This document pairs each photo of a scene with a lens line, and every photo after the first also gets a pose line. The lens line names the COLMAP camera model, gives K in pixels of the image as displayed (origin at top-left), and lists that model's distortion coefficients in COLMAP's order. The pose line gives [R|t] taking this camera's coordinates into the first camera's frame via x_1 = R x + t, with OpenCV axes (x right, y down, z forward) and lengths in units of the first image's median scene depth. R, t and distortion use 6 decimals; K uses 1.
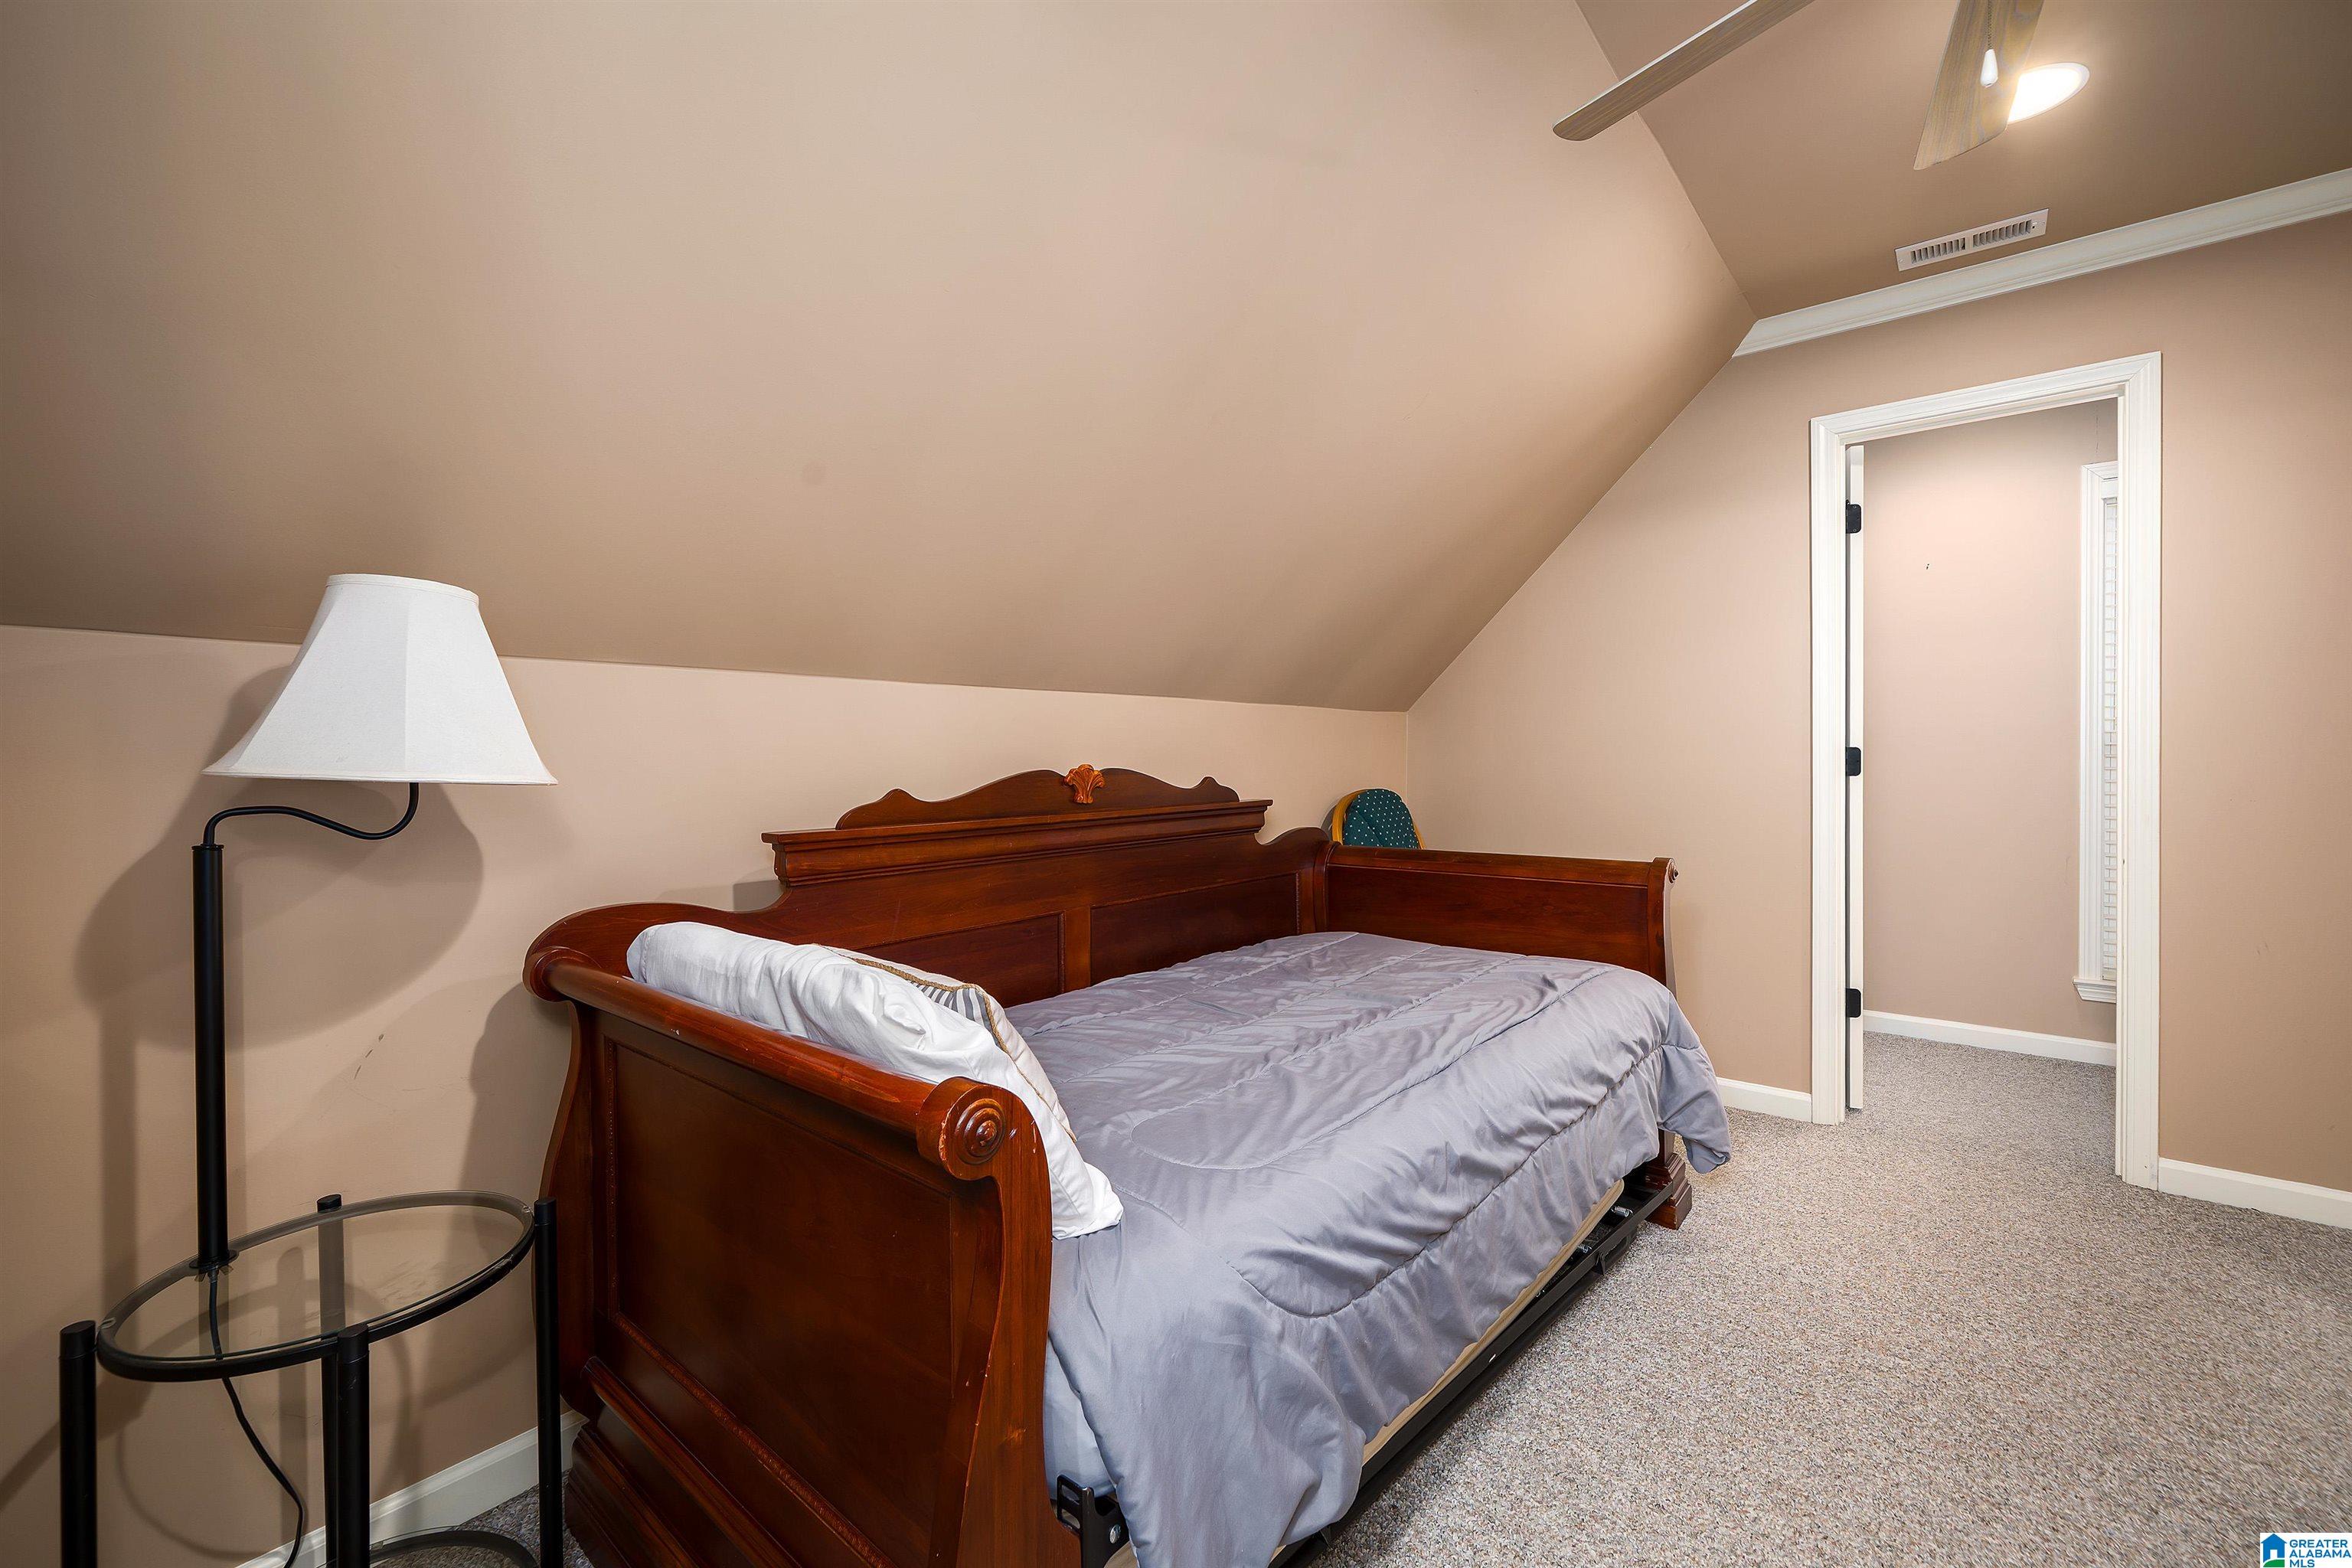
lens RADIAL K [[965.6, 0, 1175.3], [0, 965.6, 772.3], [0, 0, 1]] dist [-0.000171, 0.000008]
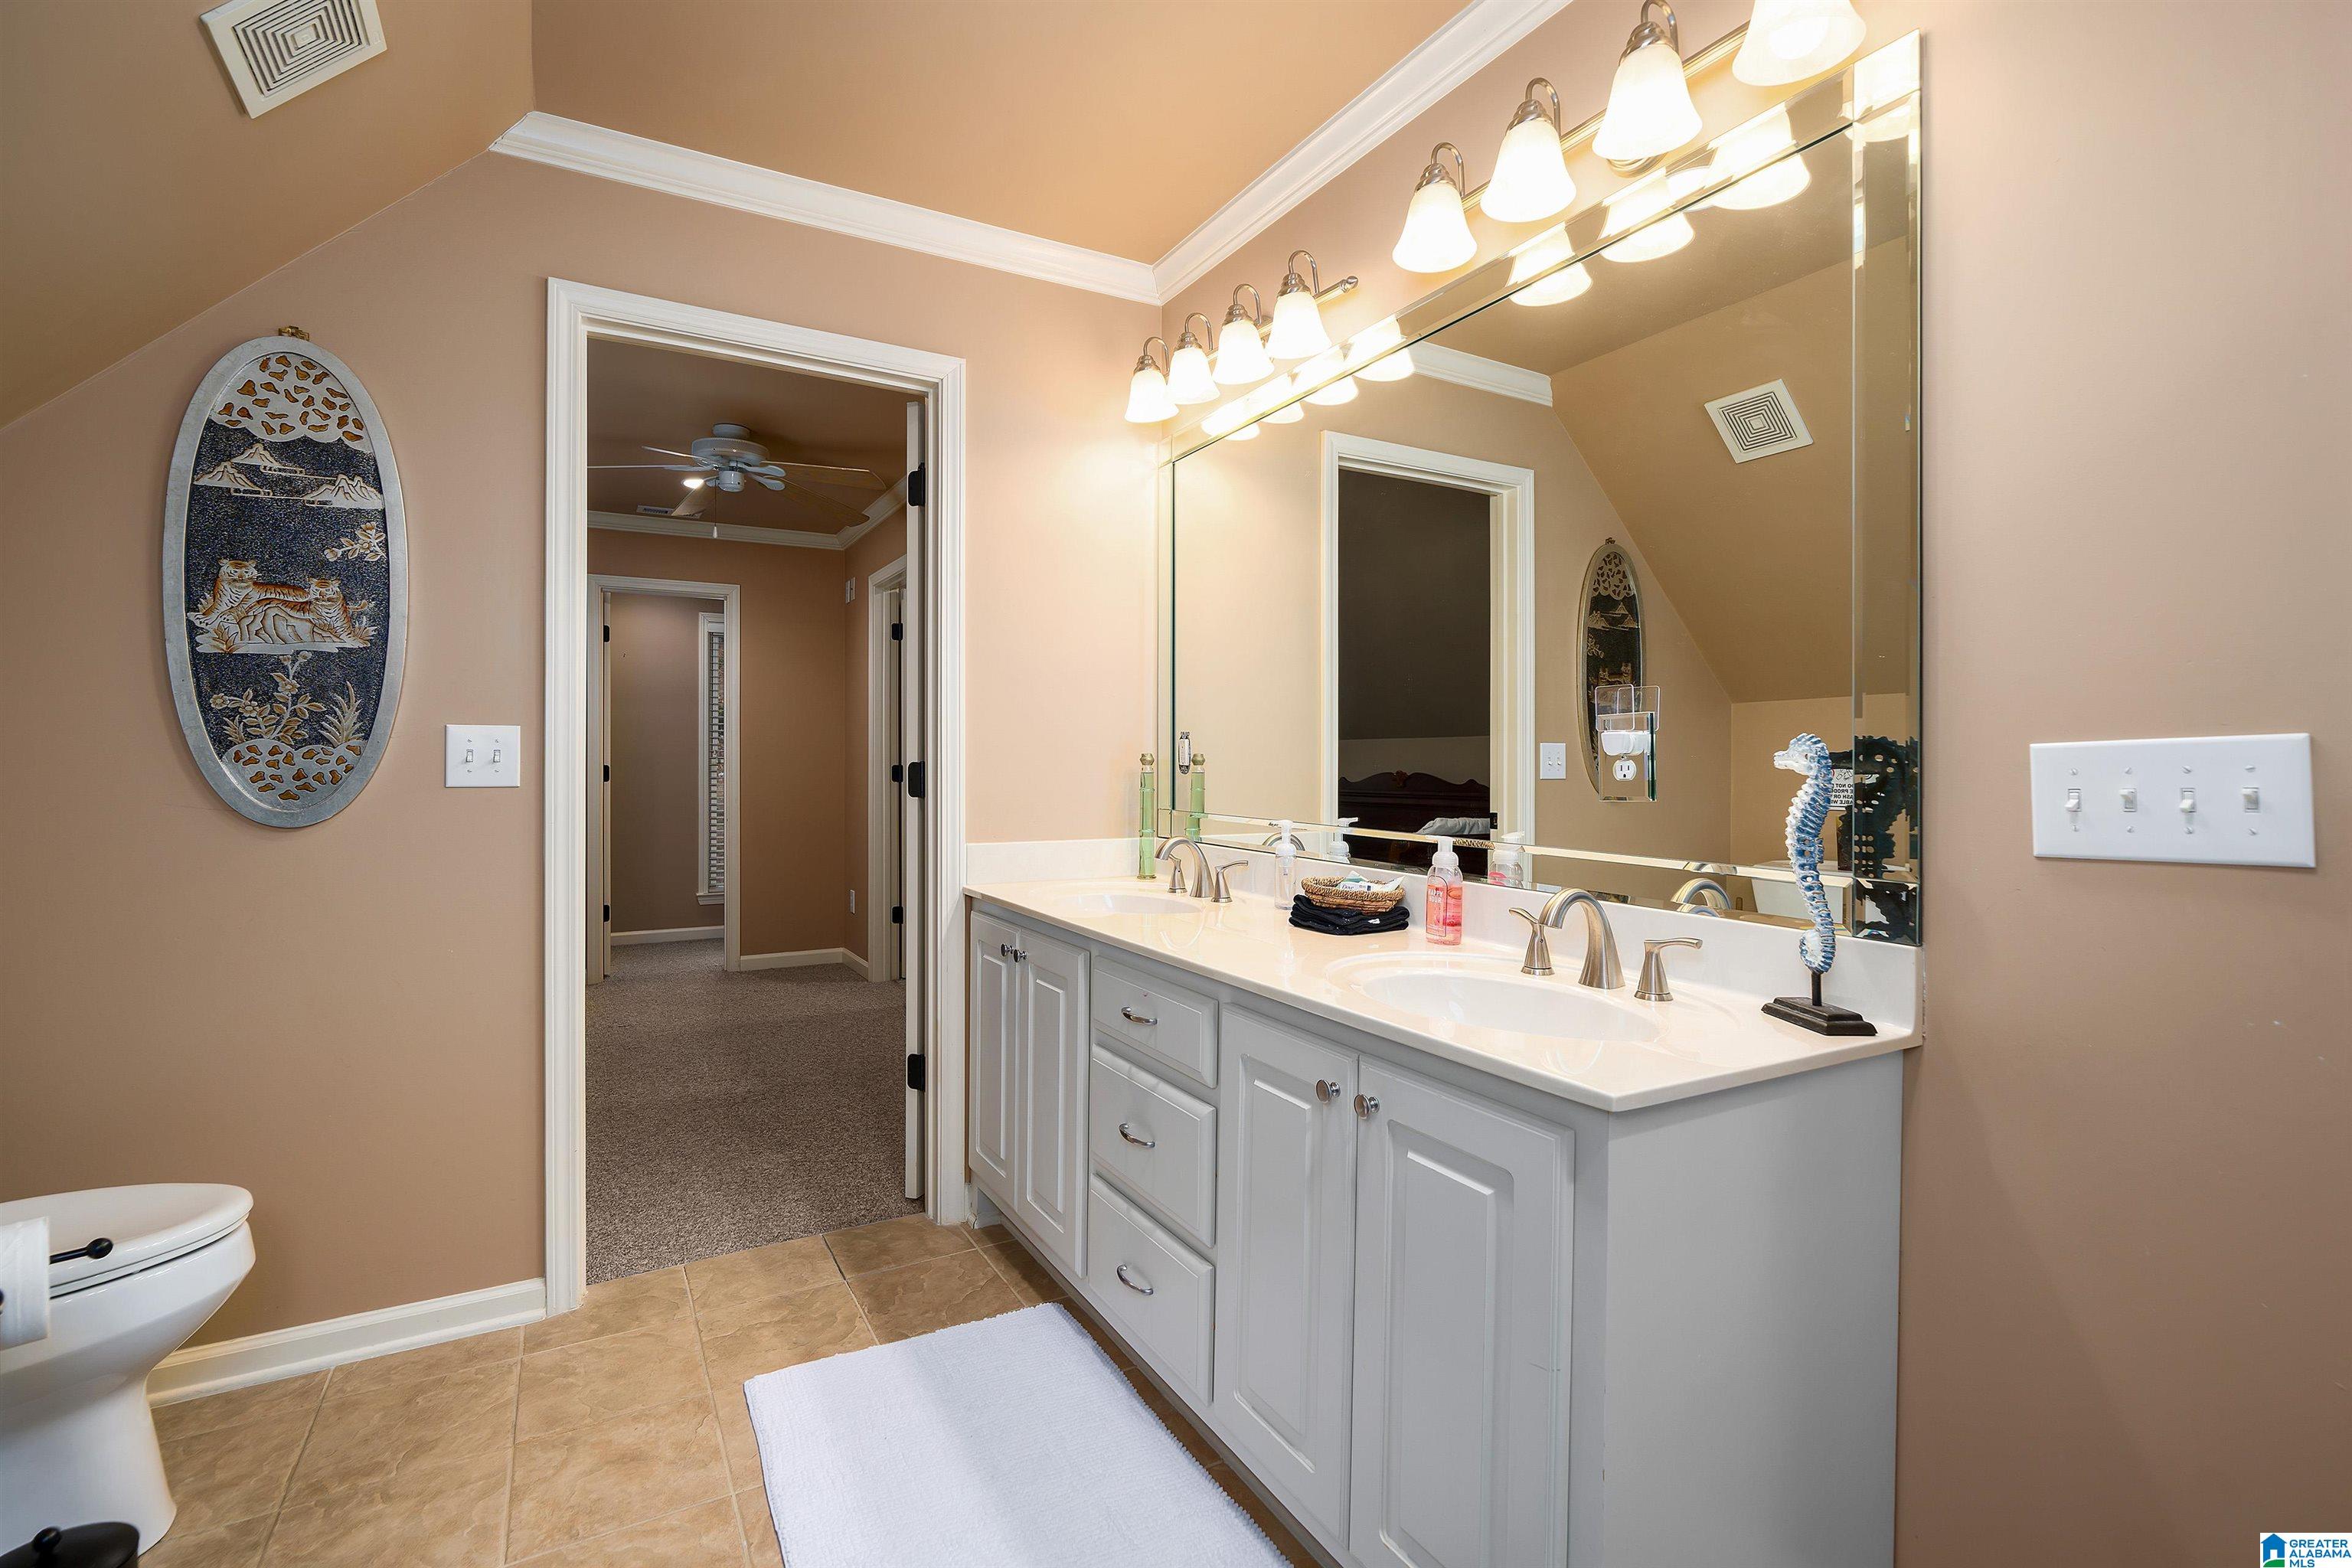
lens RADIAL K [[1075.0, 0, 1173.9], [0, 1075.0, 770.1], [0, 0, 1]] dist [0.001540, 0.000136]
pose [[0.349337, -0.000930, 0.936997, -0.752386], [0.003632, 0.999993, -0.000362, -0.012791], [-0.936990, 0.003529, 0.349338, -0.629433]]
